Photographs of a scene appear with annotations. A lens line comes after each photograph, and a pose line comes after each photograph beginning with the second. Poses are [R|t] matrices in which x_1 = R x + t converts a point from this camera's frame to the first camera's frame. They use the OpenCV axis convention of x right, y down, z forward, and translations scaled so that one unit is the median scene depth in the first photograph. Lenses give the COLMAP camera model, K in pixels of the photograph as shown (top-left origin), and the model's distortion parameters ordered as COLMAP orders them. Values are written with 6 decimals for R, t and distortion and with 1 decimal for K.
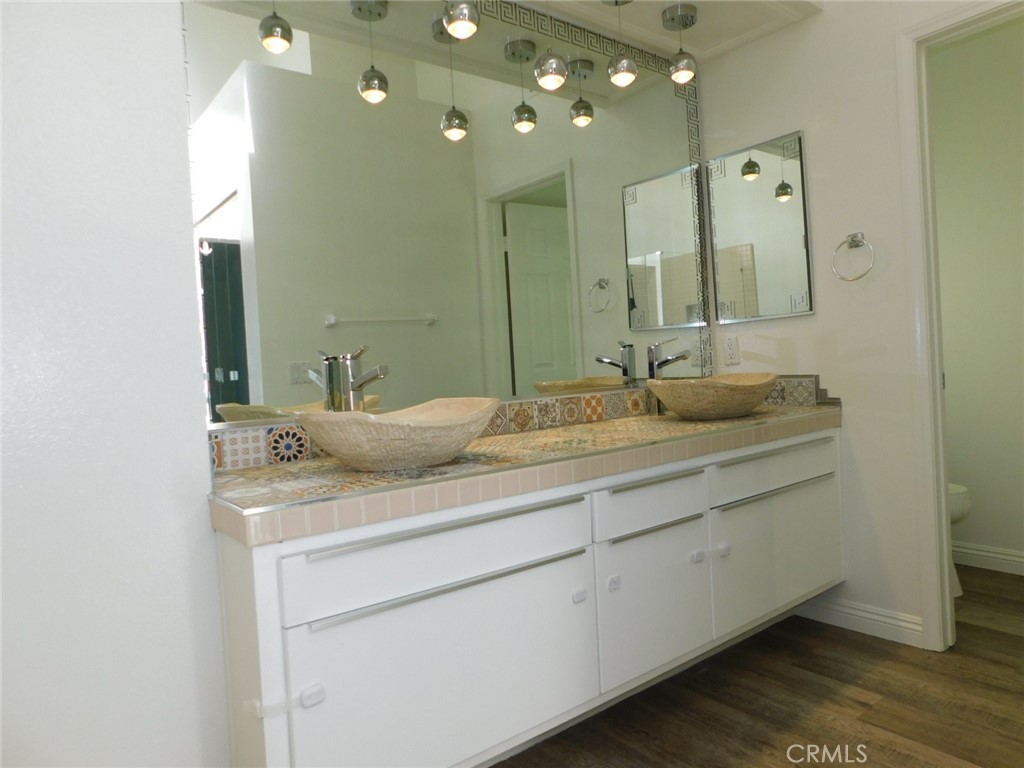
lens RADIAL K [[681.6, 0, 516.0], [0, 681.6, 378.0], [0, 0, 1]] dist [-0.045653, 0.041677]
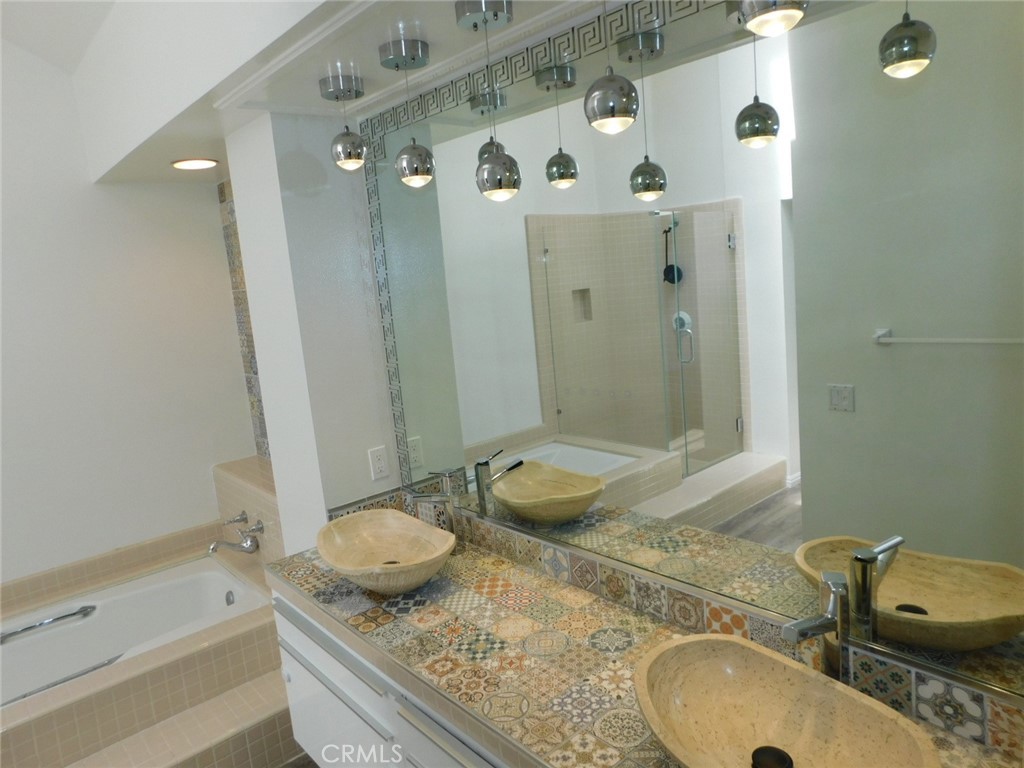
lens RADIAL K [[681.6, 0, 516.0], [0, 681.6, 378.0], [0, 0, 1]] dist [-0.045653, 0.041677]
pose [[0.071207, 0.202741, -0.976640, 0.711596], [0.054854, 0.976848, 0.206784, -0.342895], [0.995952, -0.068297, 0.058437, 0.840109]]
